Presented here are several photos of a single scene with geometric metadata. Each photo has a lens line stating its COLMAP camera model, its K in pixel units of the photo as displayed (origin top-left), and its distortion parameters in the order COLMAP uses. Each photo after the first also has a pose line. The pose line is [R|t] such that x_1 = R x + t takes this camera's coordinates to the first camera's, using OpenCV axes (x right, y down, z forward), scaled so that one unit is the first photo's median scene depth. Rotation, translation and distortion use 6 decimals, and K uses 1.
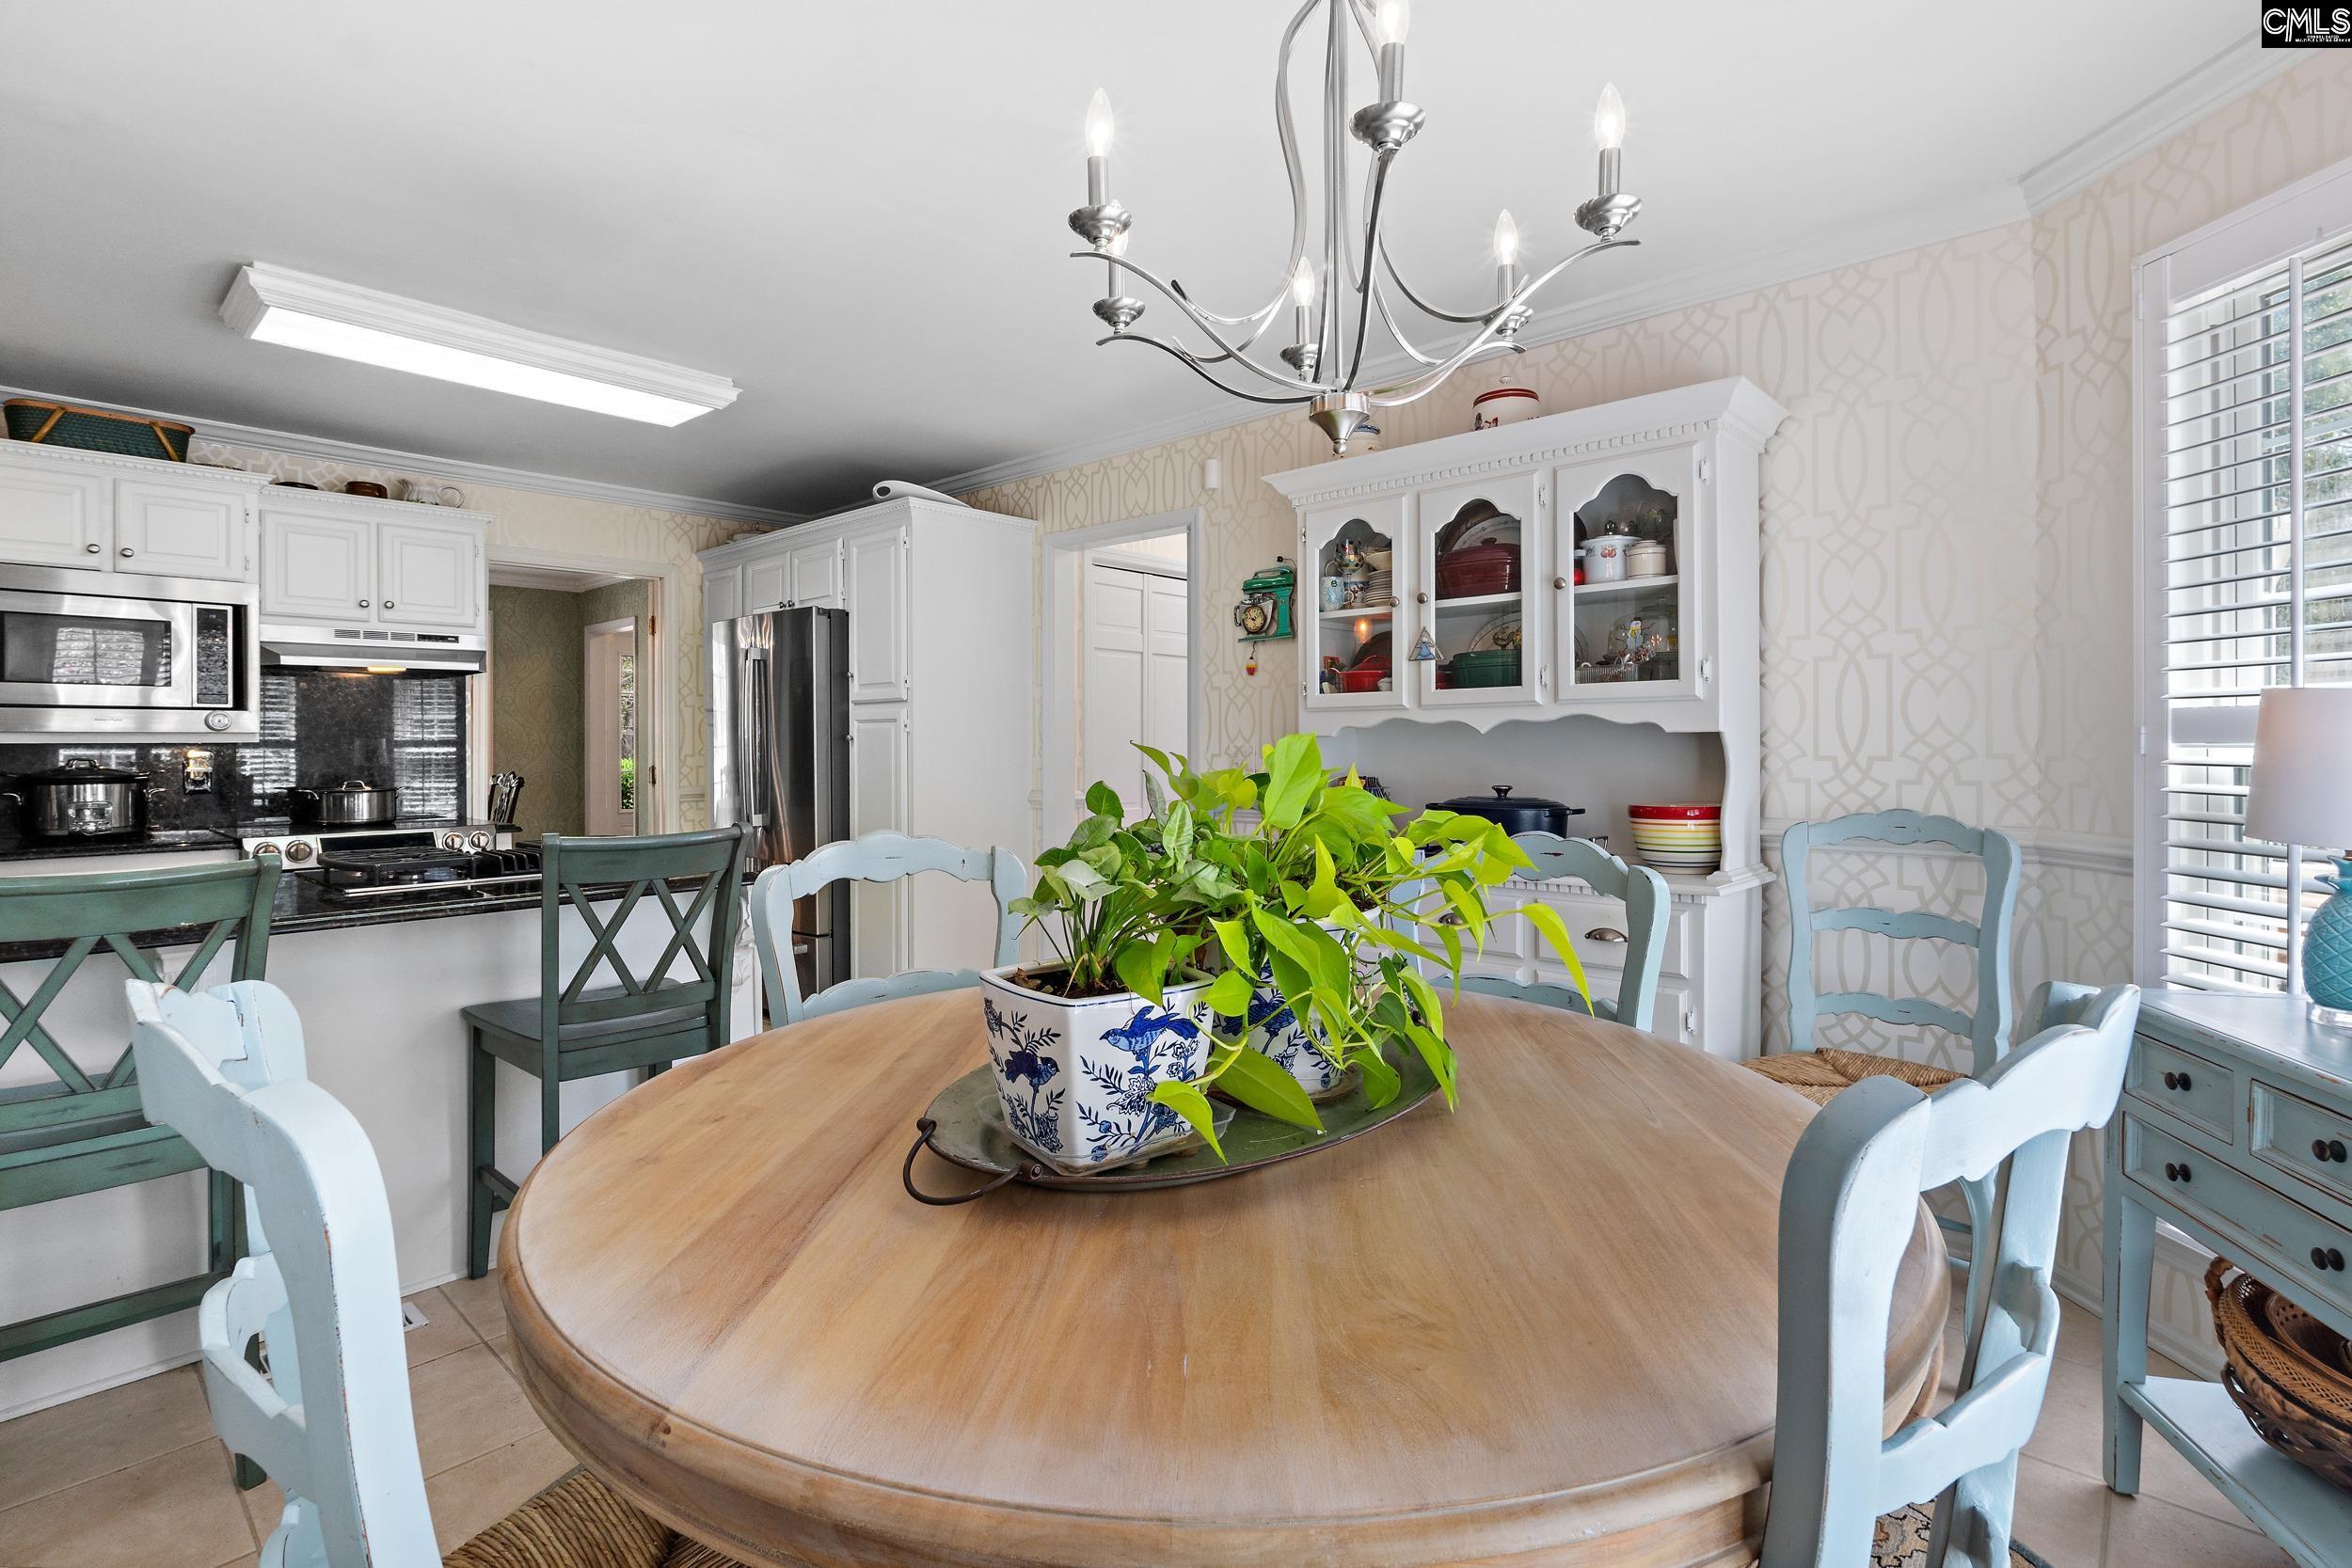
lens RADIAL K [[1086.8, 0, 1158.6], [0, 1086.8, 733.2], [0, 0, 1]] dist [-0.003635, -0.000069]
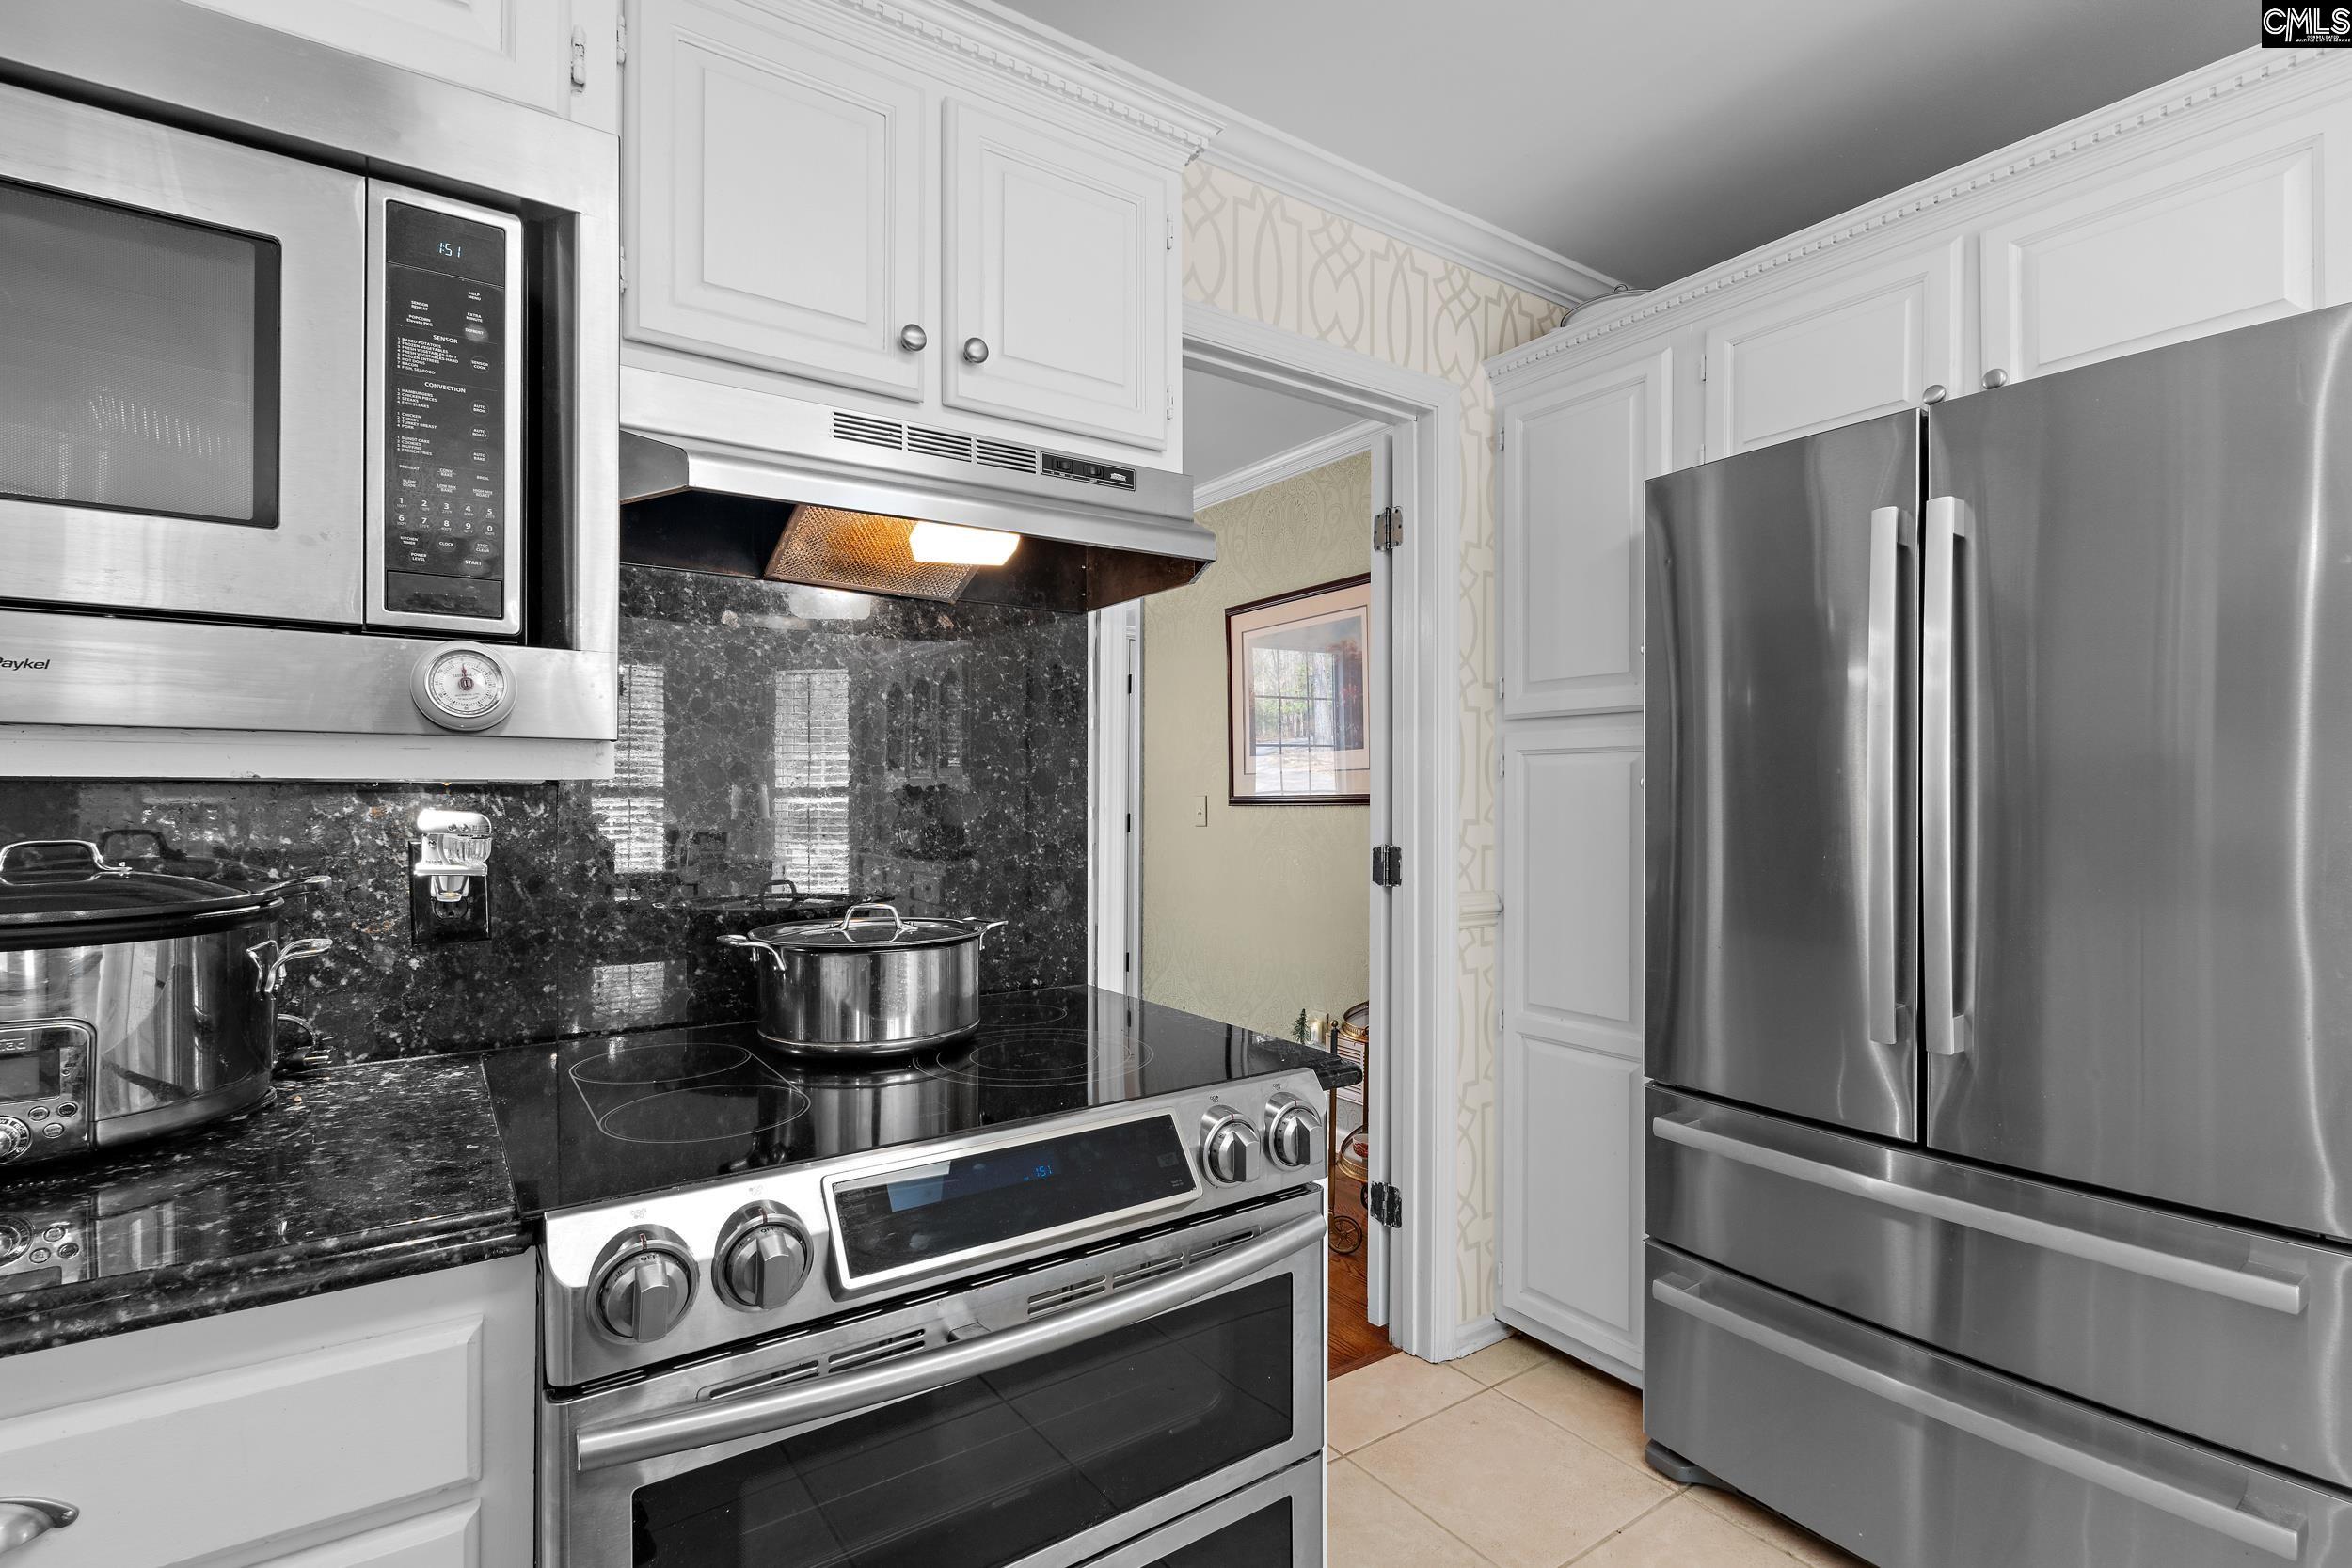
lens RADIAL K [[1086.8, 0, 1177.3], [0, 1086.8, 790.9], [0, 0, 1]] dist [-0.003635, -0.000069]
pose [[0.975657, 0.006633, -0.219204, -0.588808], [-0.005786, 0.999973, 0.004507, 0.008151], [0.219228, -0.003129, 0.975669, 0.712000]]
